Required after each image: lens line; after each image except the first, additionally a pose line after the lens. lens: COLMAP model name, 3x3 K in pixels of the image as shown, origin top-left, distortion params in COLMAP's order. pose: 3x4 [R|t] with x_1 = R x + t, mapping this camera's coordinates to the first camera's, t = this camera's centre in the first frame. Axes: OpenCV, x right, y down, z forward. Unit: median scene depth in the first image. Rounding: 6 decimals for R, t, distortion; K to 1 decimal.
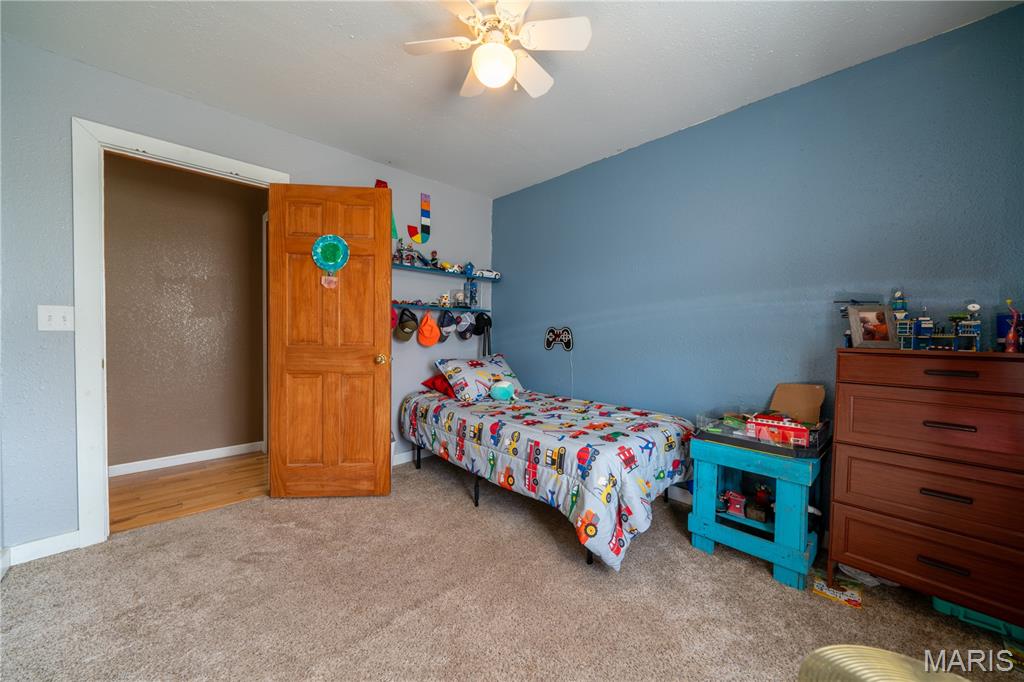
lens RADIAL K [[375.9, 0, 501.9], [0, 375.9, 342.5], [0, 0, 1]] dist [-0.005671, 0.000171]
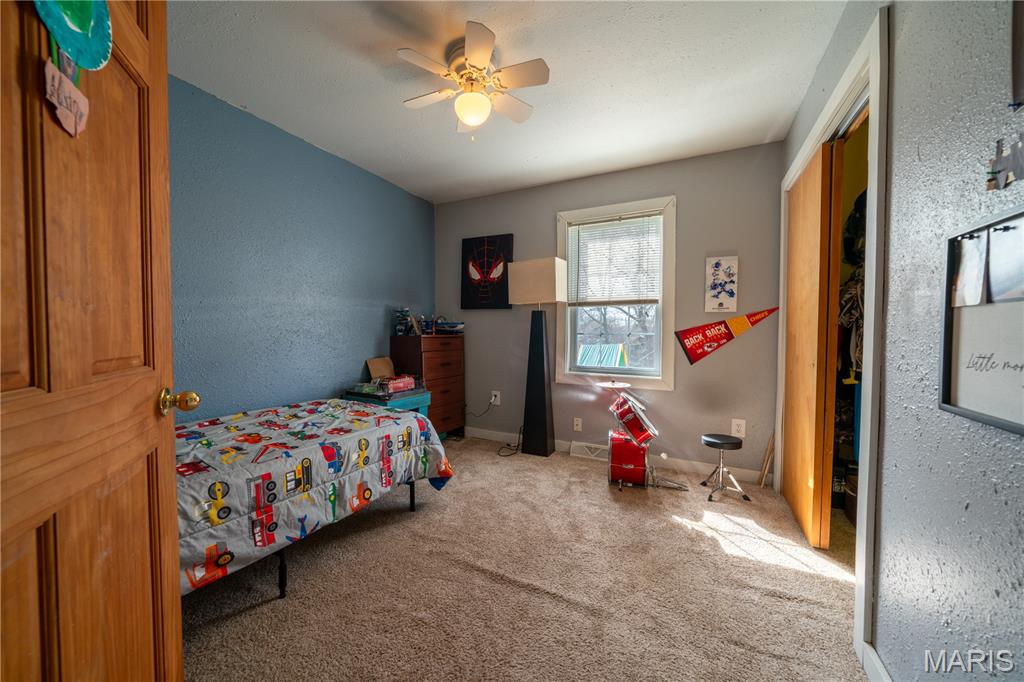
lens RADIAL K [[375.9, 0, 501.9], [0, 375.9, 342.5], [0, 0, 1]] dist [-0.005671, 0.000171]
pose [[-0.345666, -0.042876, 0.937378, -0.868962], [0.000980, 0.998938, 0.046054, -0.029514], [-0.938357, 0.016838, -0.345257, 0.965303]]
